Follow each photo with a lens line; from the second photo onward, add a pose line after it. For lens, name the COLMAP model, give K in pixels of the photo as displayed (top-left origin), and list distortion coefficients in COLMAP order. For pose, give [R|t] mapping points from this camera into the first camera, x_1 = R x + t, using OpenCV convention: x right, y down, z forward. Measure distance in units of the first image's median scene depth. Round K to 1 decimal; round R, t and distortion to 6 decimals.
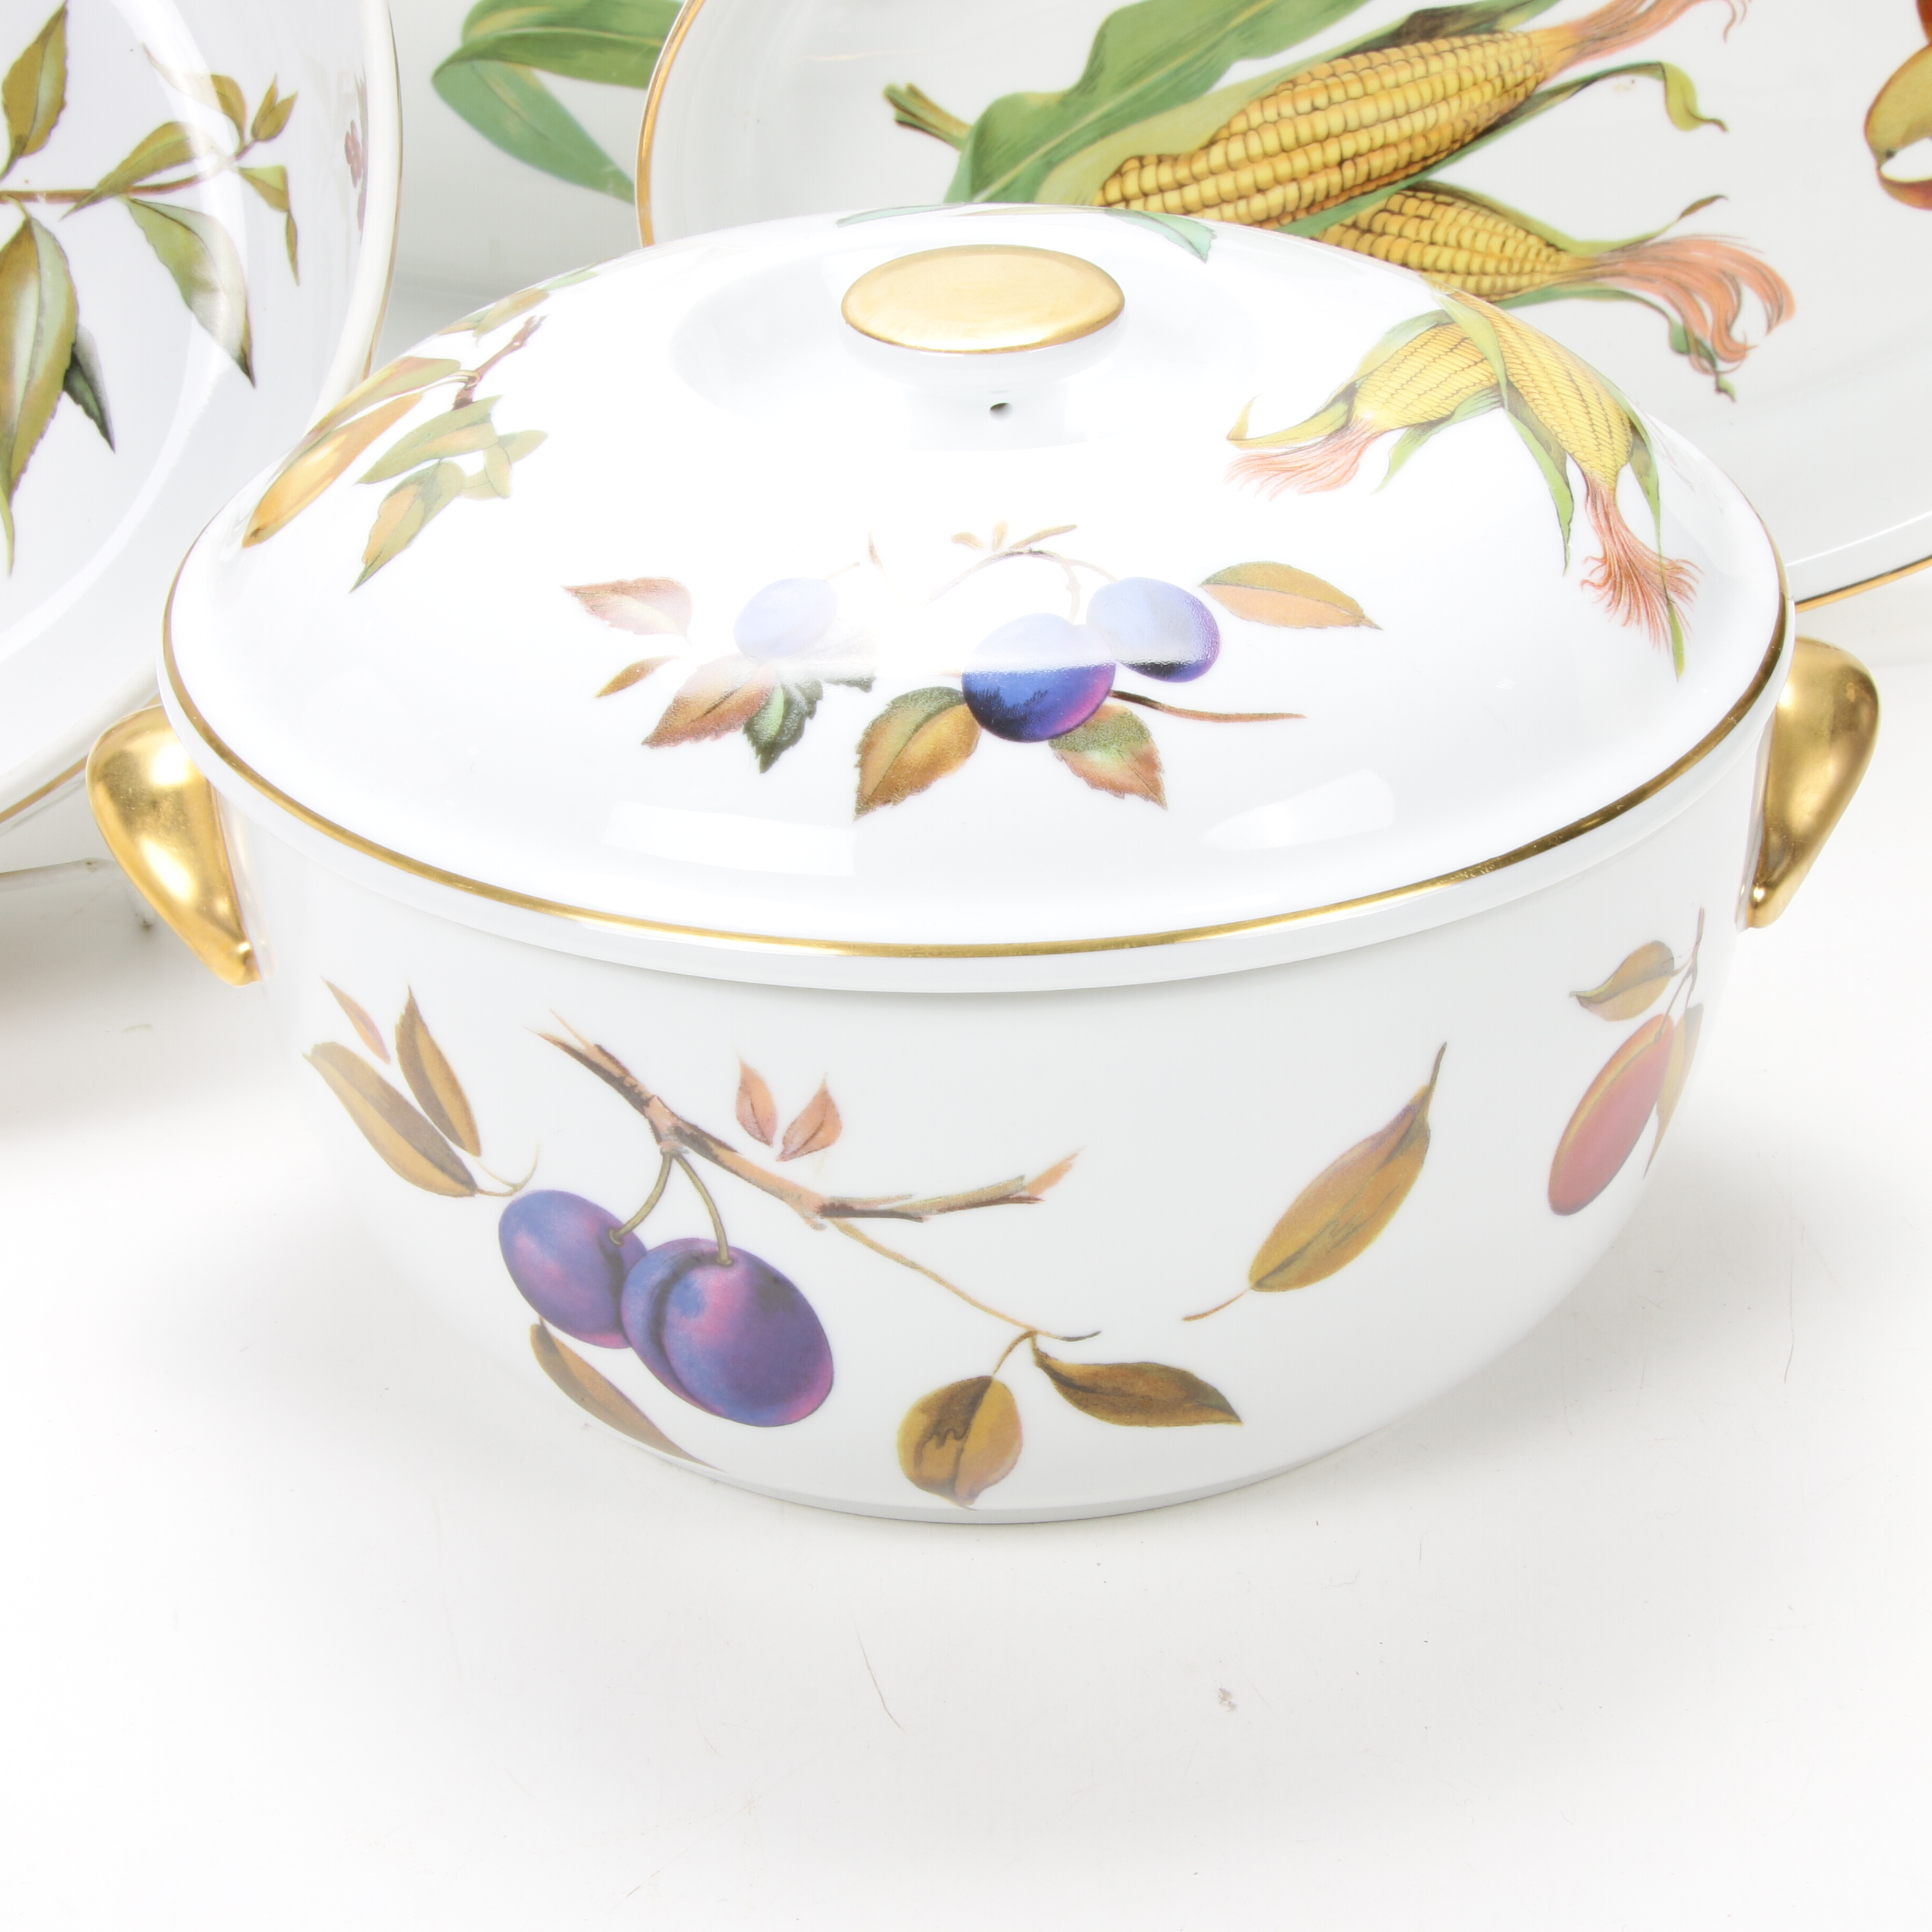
lens RADIAL K [[3823.7, 0, 965.1], [0, 3823.7, 1018.0], [0, 0, 1]] dist [-0.024771, 0.259347]
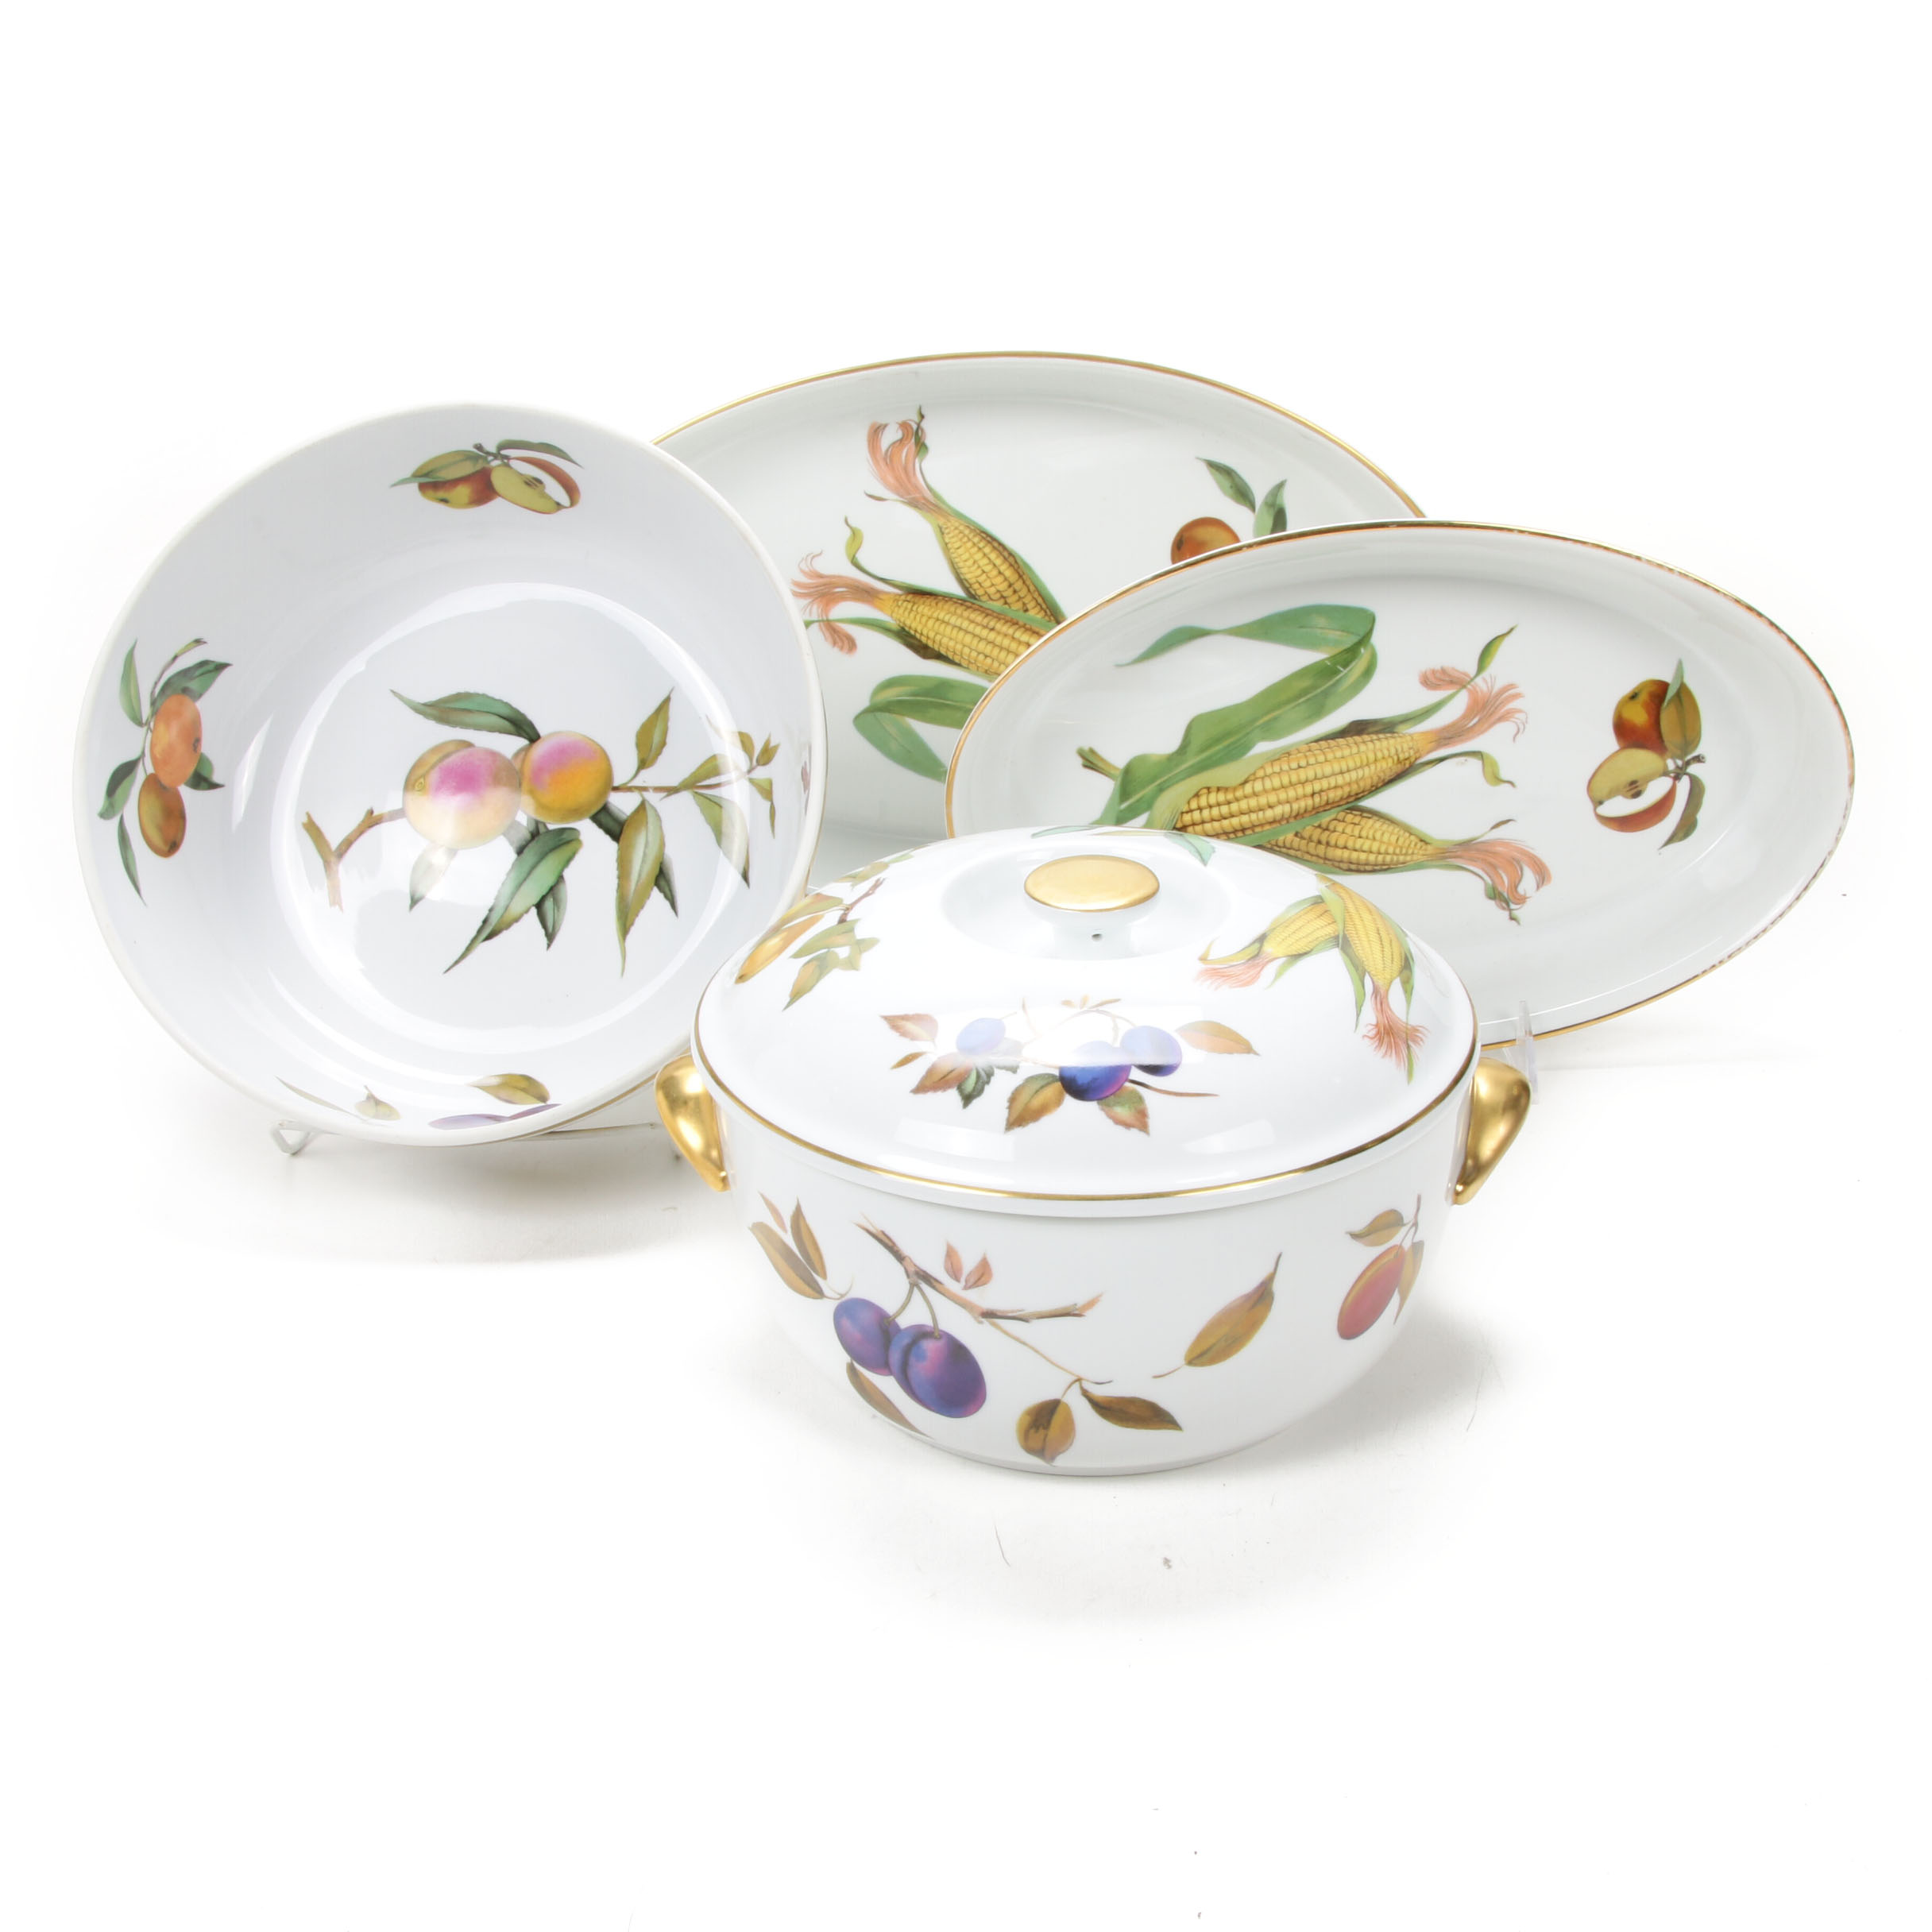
lens RADIAL K [[2449.3, 0, 968.1], [0, 2449.3, 1020.0], [0, 0, 1]] dist [-0.144746, 0.015310]
pose [[0.994305, 0.050069, -0.094073, 0.047305], [-0.057629, 0.995172, -0.079442, -0.002687], [0.089641, 0.084411, 0.992391, -0.230470]]
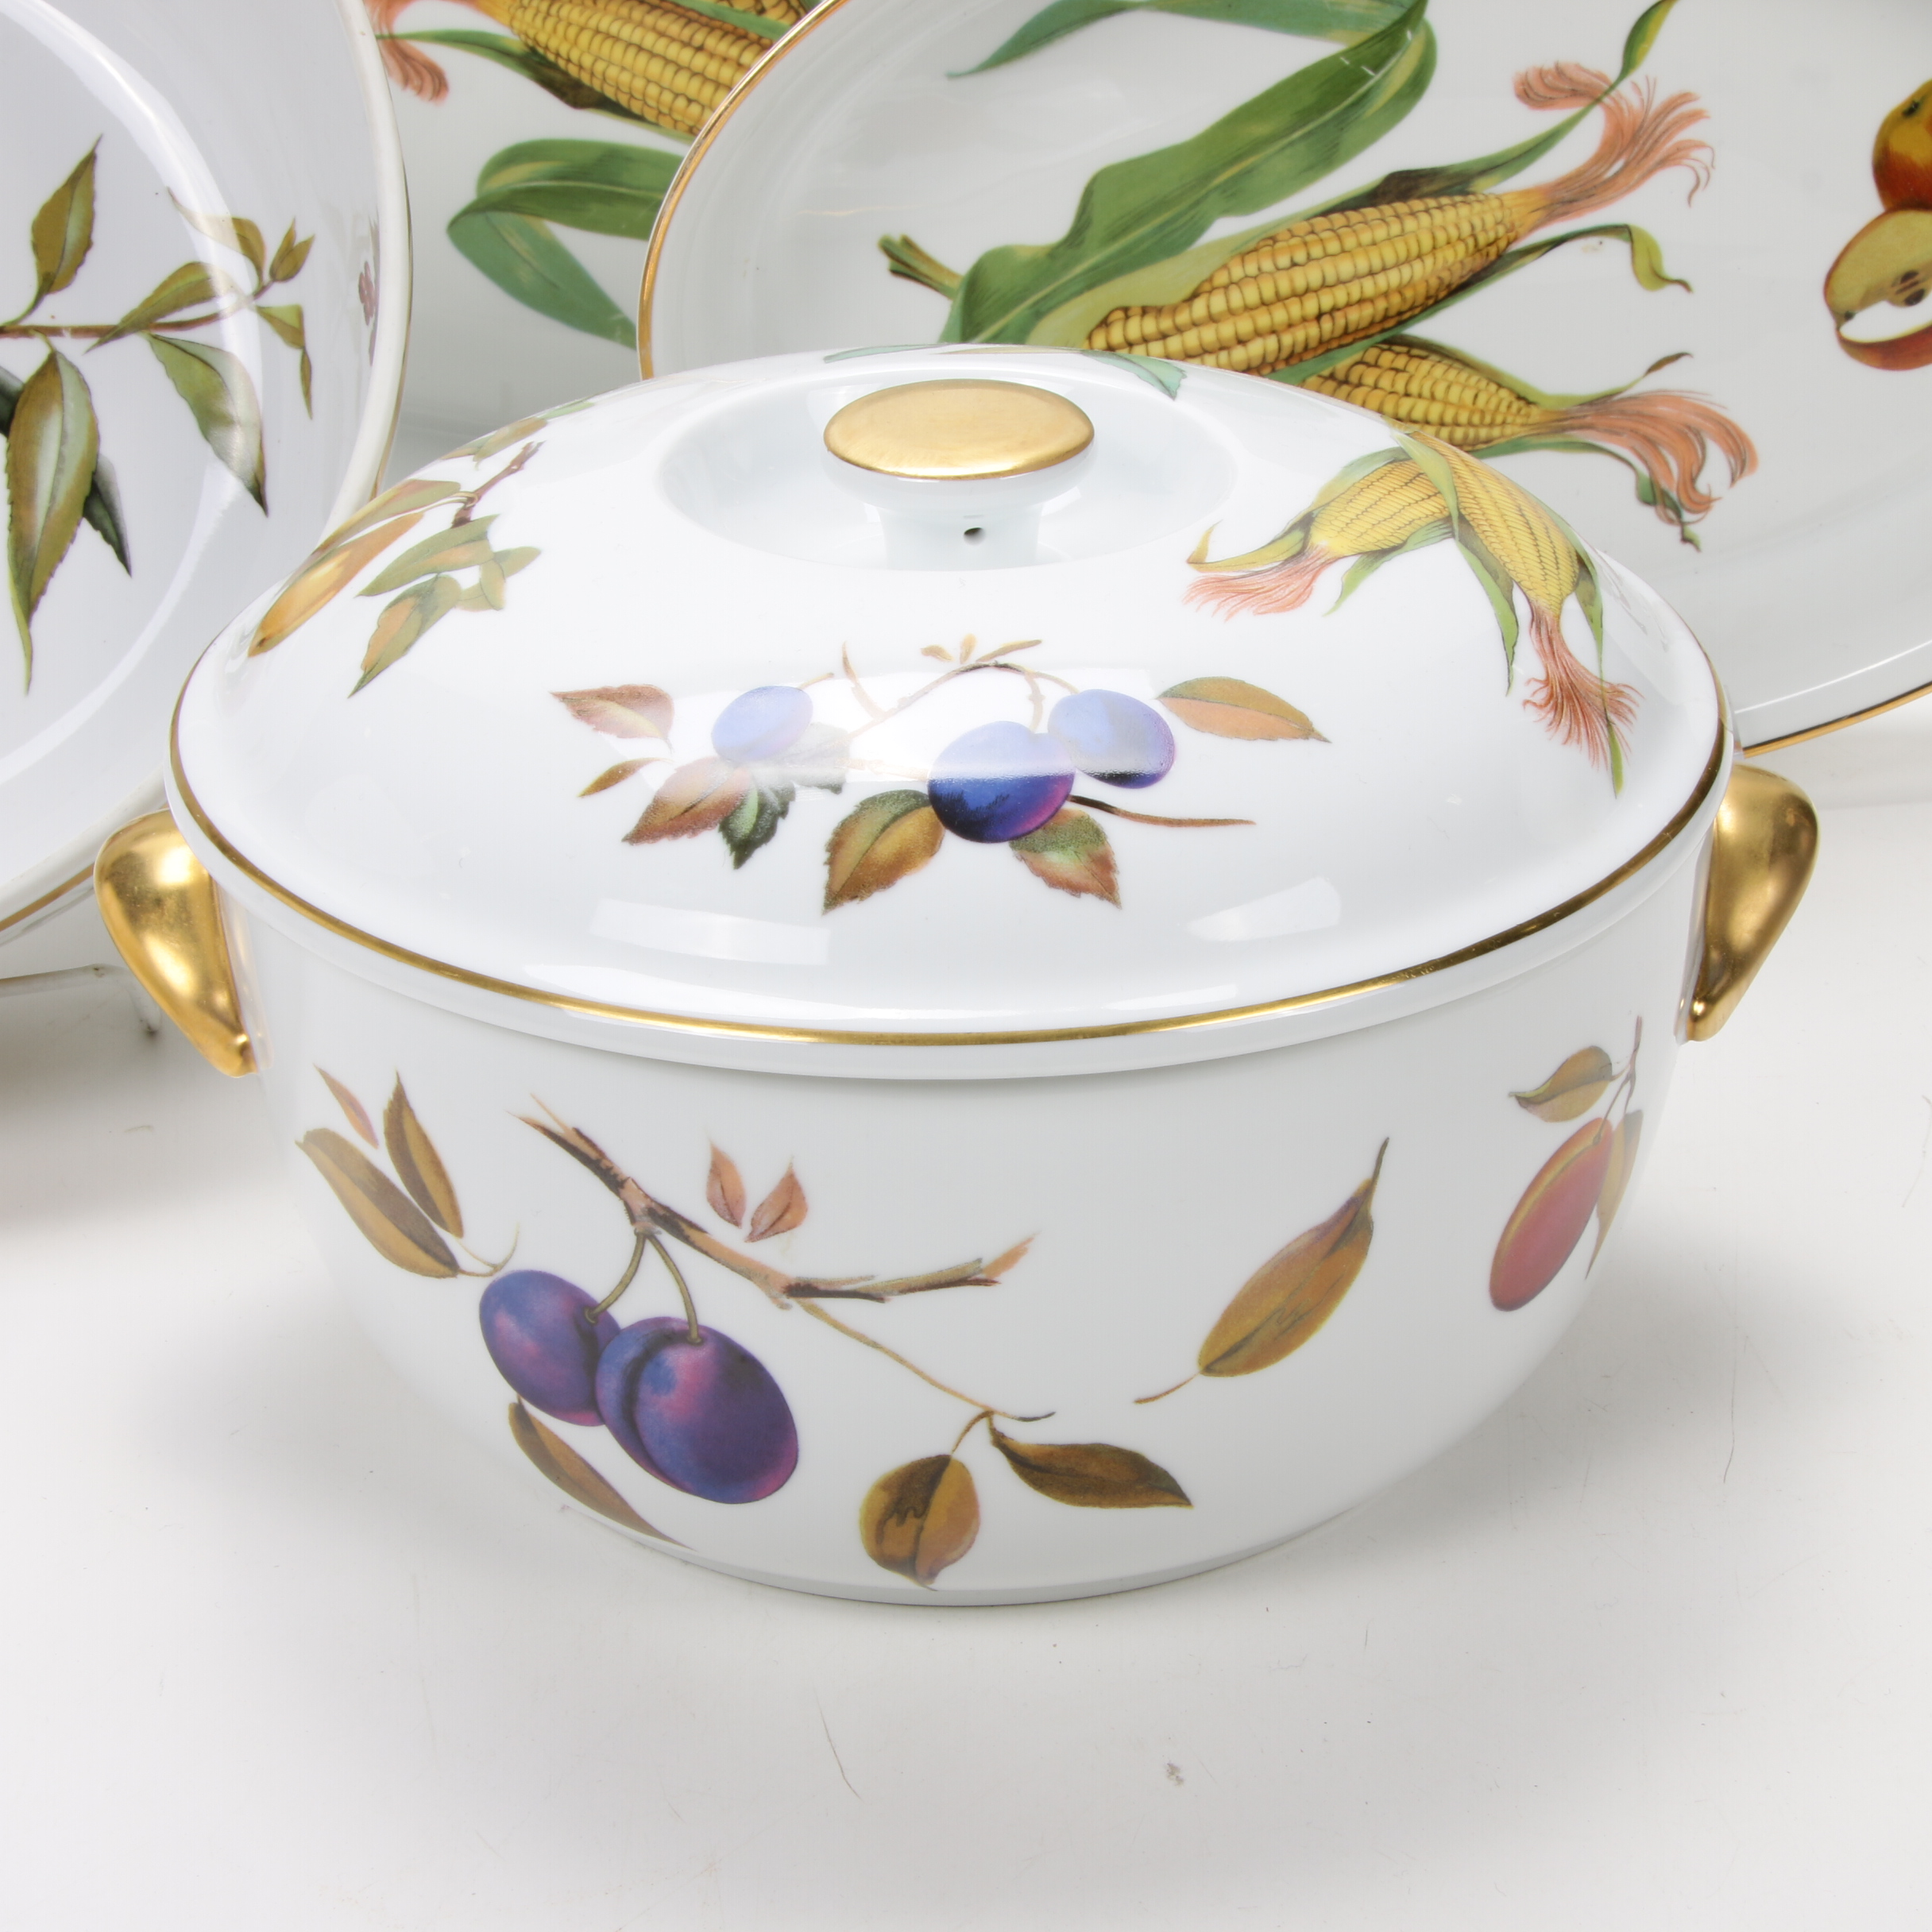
lens RADIAL K [[3823.7, 0, 965.1], [0, 3823.7, 1018.0], [0, 0, 1]] dist [-0.024771, 0.259347]
pose [[0.999905, 0.013304, -0.003696, 0.008744], [-0.013455, 0.998931, -0.044218, 0.013755], [0.003104, 0.044263, 0.999015, -0.028482]]
